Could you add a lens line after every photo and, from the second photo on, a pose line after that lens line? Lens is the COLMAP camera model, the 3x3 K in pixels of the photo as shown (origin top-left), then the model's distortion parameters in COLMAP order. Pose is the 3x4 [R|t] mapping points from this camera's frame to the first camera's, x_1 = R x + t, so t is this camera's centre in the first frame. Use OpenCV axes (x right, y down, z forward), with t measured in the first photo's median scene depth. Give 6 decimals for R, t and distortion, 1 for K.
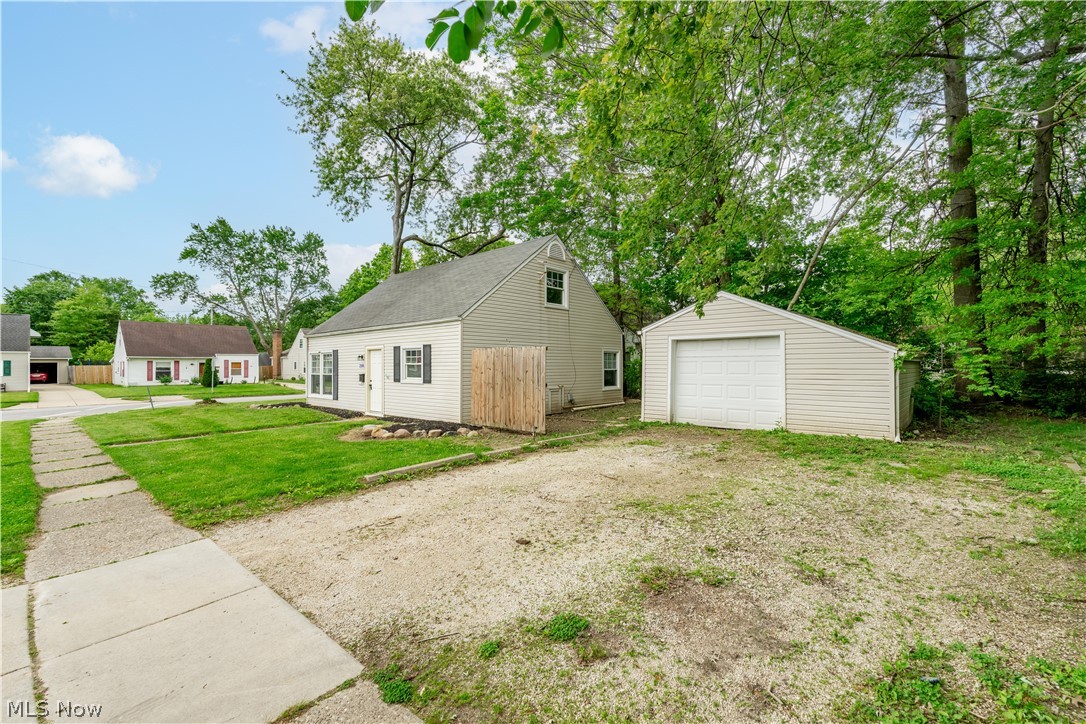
lens RADIAL K [[473.7, 0, 542.3], [0, 473.7, 365.2], [0, 0, 1]] dist [-0.006174, 0.000135]
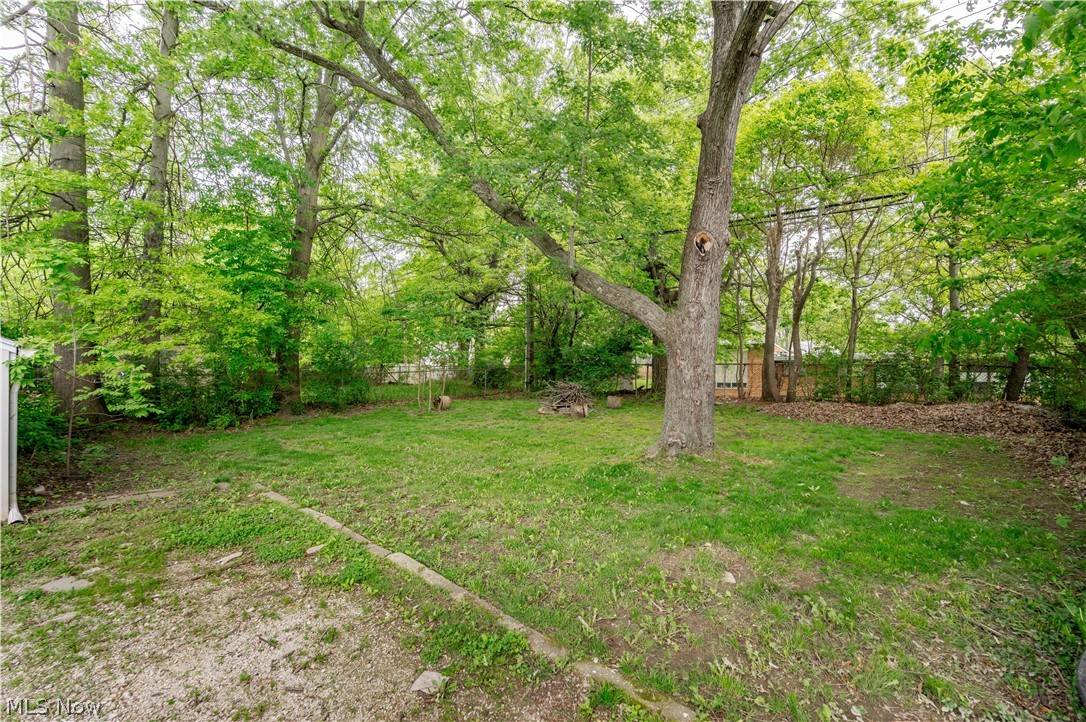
lens RADIAL K [[473.7, 0, 543.0], [0, 473.7, 365.0], [0, 0, 1]] dist [-0.006174, 0.000135]
pose [[-0.029343, 0.018672, 0.999395, 0.177565], [-0.005120, 0.999810, -0.018830, -0.004214], [-0.999556, -0.005669, -0.029242, 0.366071]]
